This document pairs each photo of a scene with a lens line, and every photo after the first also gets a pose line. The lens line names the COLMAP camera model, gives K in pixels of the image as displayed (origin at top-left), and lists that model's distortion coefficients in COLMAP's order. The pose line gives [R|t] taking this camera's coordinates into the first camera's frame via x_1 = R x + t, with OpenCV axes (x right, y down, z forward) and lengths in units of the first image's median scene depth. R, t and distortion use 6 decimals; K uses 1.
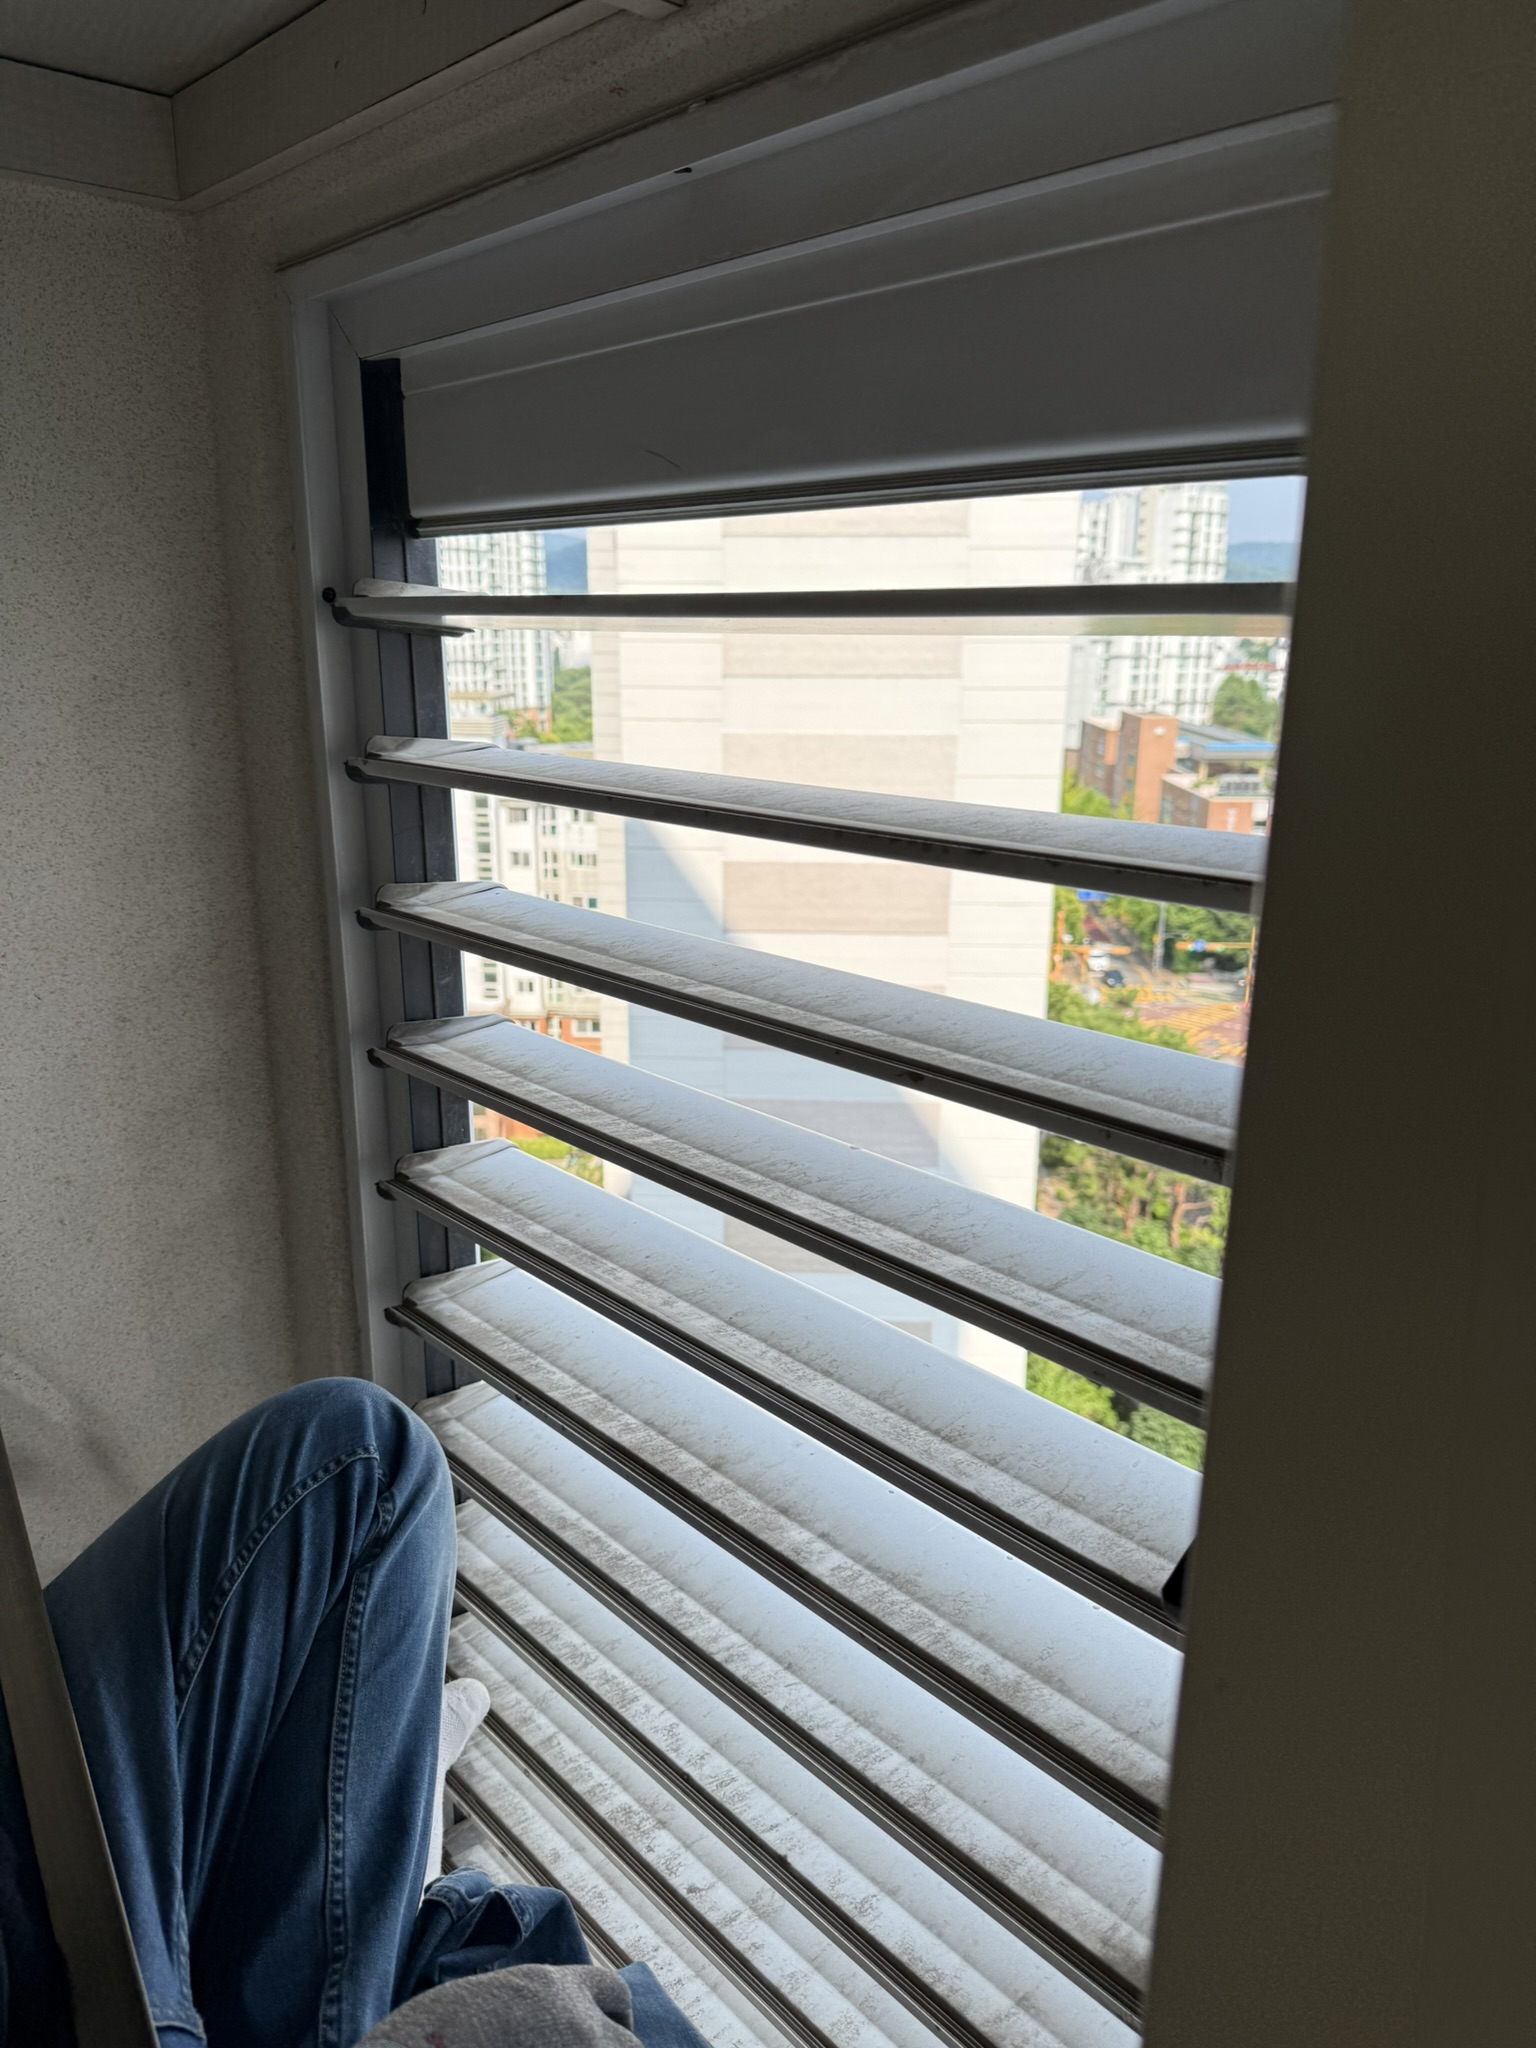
lens RADIAL K [[1471.2, 0, 761.2], [0, 1471.2, 1050.2], [0, 0, 1]] dist [-0.016713, -0.004777]
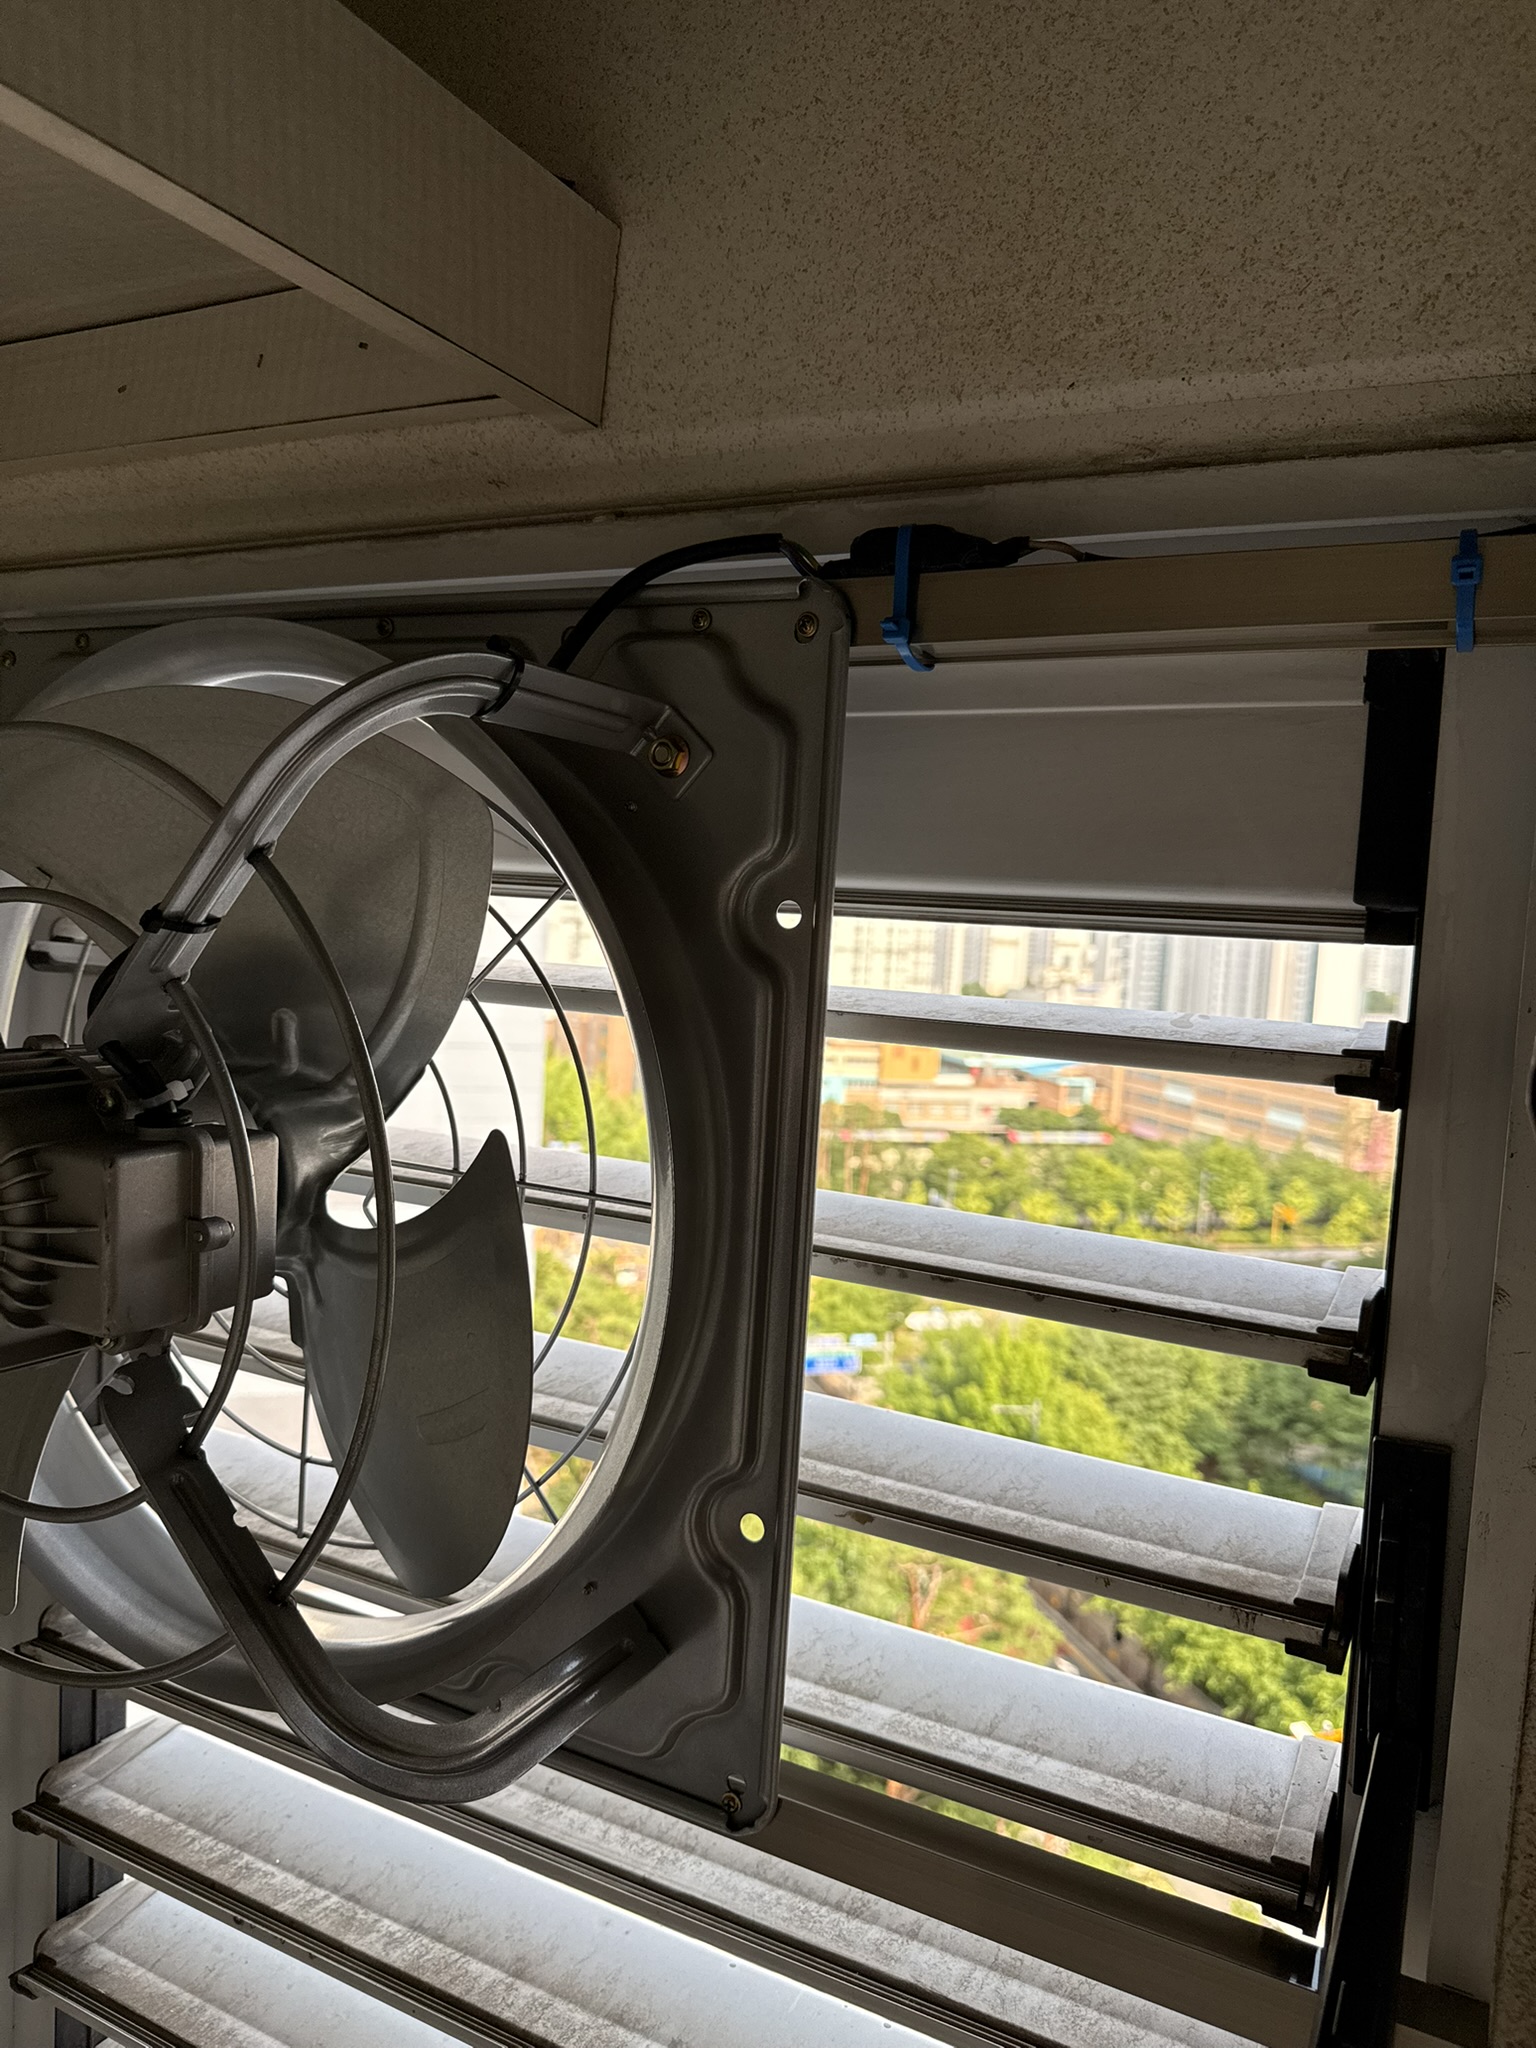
lens RADIAL K [[1471.2, 0, 772.3], [0, 1471.2, 1024.2], [0, 0, 1]] dist [-0.016713, -0.004777]
pose [[0.932834, 0.021657, 0.359654, -0.181801], [0.049133, 0.981221, -0.186522, -0.073956], [-0.356939, 0.191665, 0.914253, 0.073777]]
